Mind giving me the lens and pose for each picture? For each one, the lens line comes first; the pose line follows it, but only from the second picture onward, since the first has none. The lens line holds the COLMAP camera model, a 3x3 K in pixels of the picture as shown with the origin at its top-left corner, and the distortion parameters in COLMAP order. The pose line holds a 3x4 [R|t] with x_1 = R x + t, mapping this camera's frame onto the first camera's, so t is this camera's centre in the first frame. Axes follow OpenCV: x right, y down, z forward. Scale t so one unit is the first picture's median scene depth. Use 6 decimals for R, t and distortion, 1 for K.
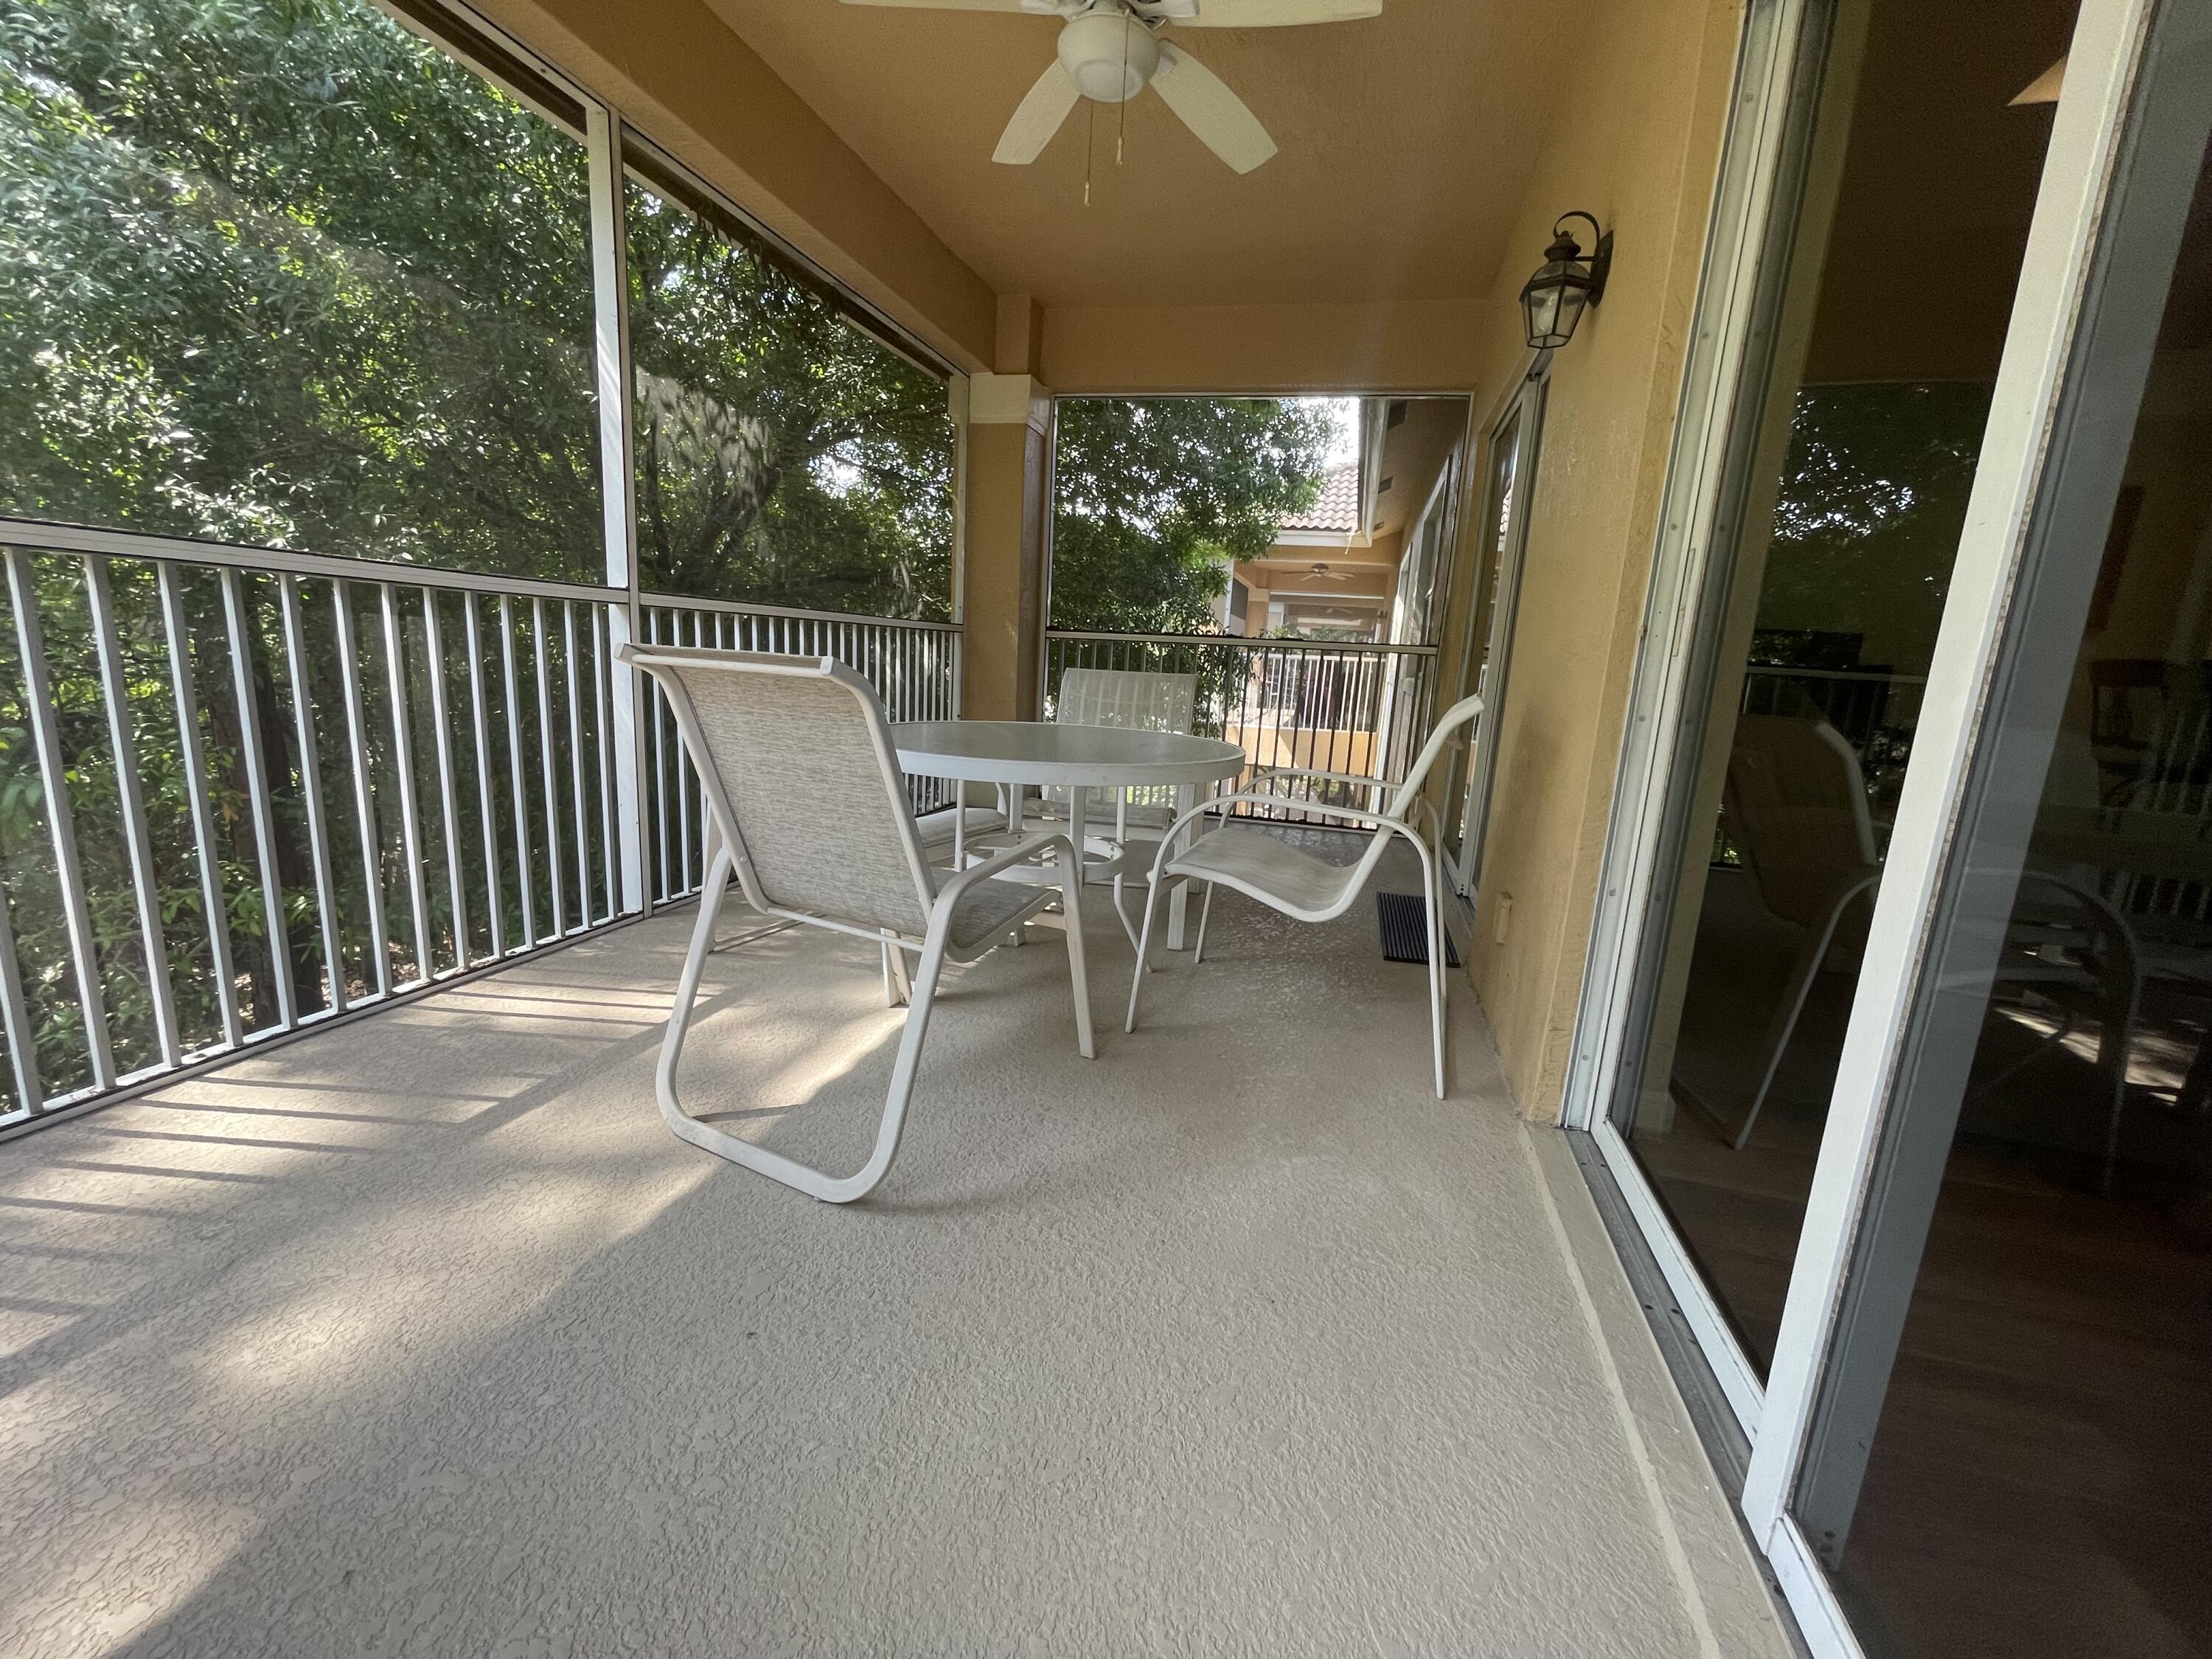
lens RADIAL K [[894.1, 0, 1092.0], [0, 894.1, 831.4], [0, 0, 1]] dist [0.001204, -0.000130]
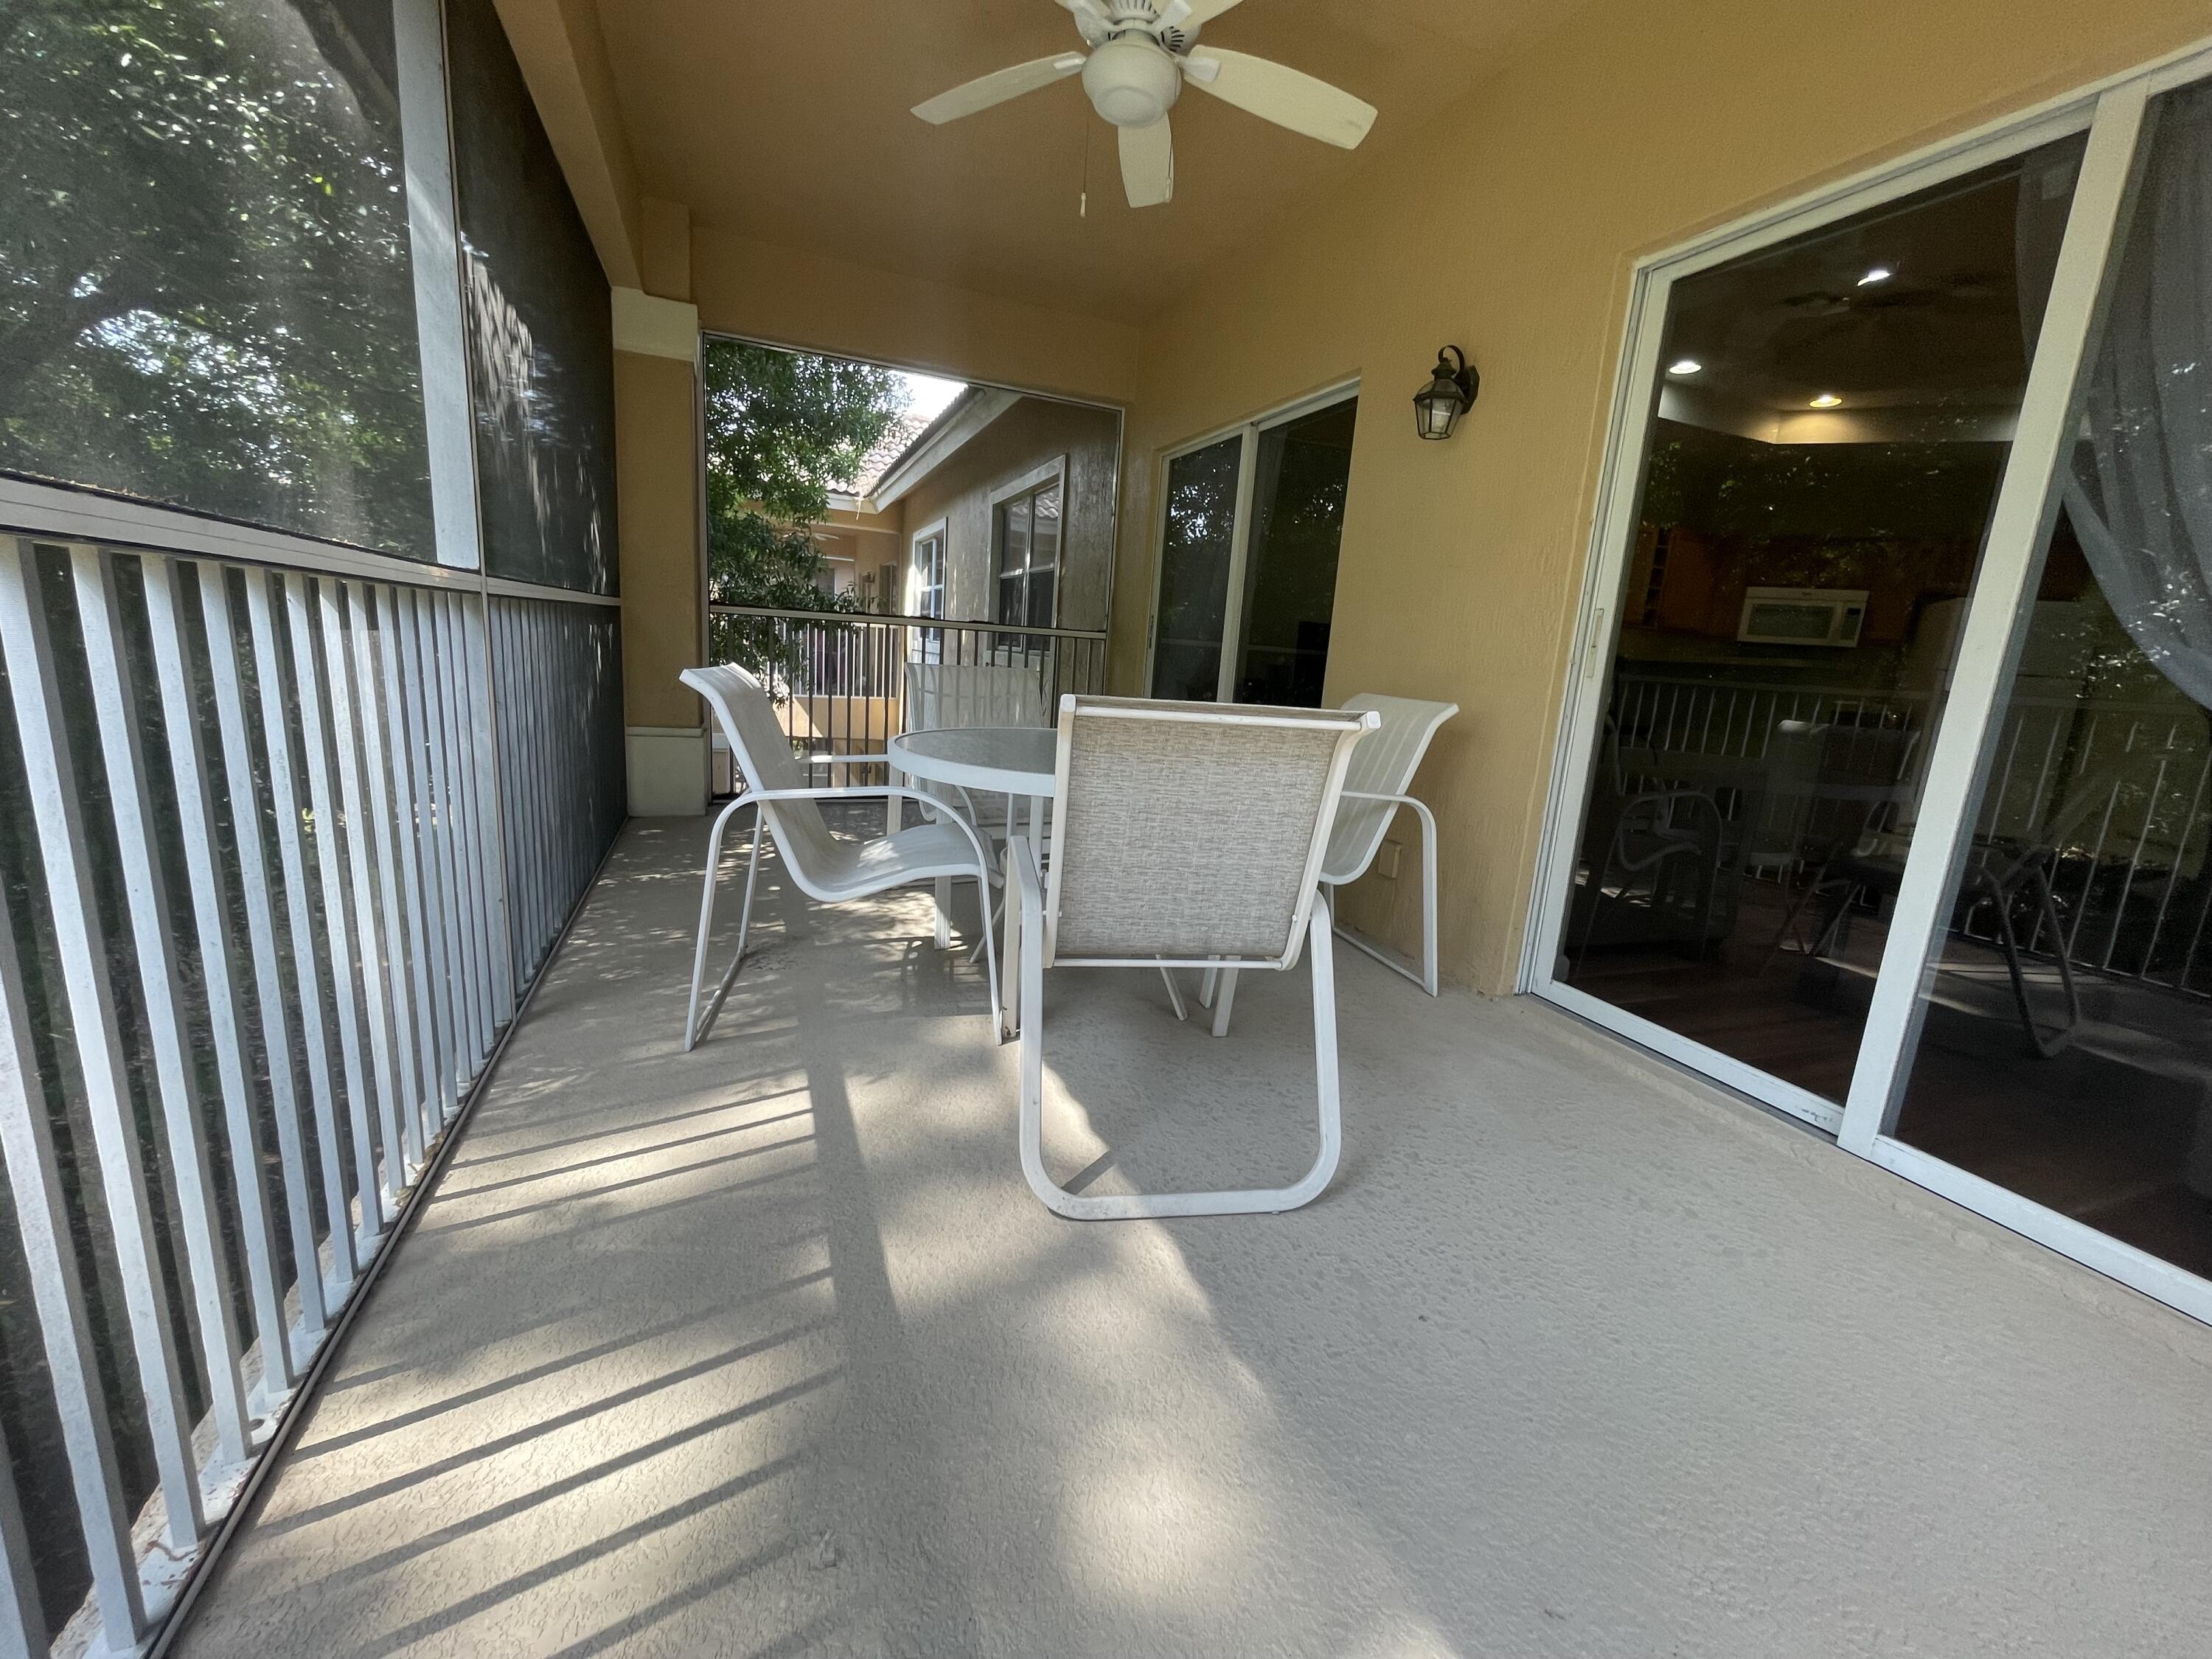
lens RADIAL K [[894.1, 0, 1097.9], [0, 894.1, 825.6], [0, 0, 1]] dist [0.001204, -0.000130]
pose [[0.792812, -0.122053, 0.597120, -0.780175], [0.095681, 0.992519, 0.075836, -0.107491], [-0.601909, -0.002990, 0.798559, 0.201426]]
